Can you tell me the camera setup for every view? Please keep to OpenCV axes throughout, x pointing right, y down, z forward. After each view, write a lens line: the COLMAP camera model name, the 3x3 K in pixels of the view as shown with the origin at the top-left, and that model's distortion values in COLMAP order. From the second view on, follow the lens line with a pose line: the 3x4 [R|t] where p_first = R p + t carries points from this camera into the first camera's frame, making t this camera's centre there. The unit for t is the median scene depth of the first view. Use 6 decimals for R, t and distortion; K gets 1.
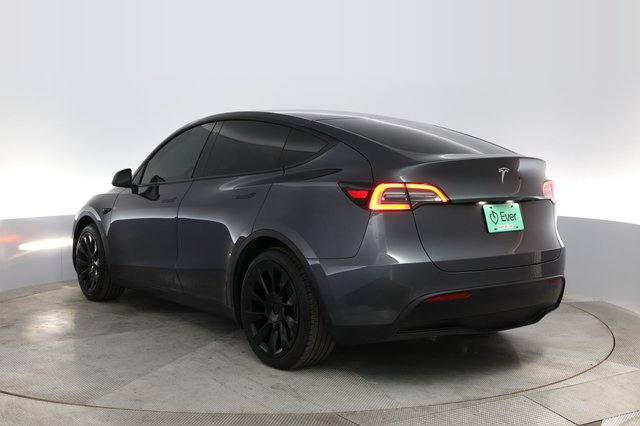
lens RADIAL K [[544.4, 0, 320.0], [0, 544.4, 213.0], [0, 0, 1]] dist [-0.000383, 0.002019]
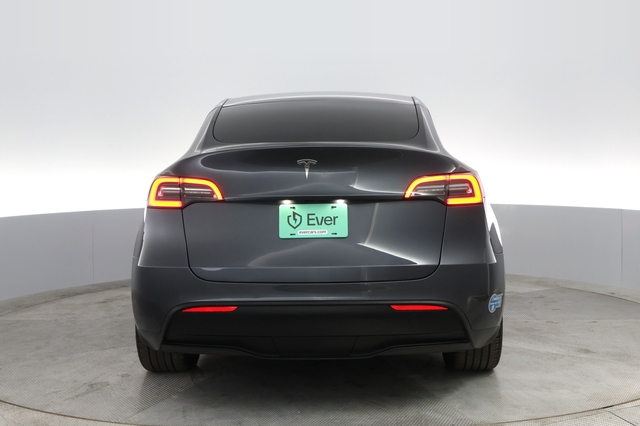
lens RADIAL K [[544.4, 0, 320.0], [0, 544.4, 213.0], [0, 0, 1]] dist [-0.000383, 0.002019]
pose [[0.923078, 0.038035, -0.382728, 0.670254], [-0.028096, 0.999108, 0.031526, -0.029580], [0.383586, -0.018348, 0.923323, 0.258781]]
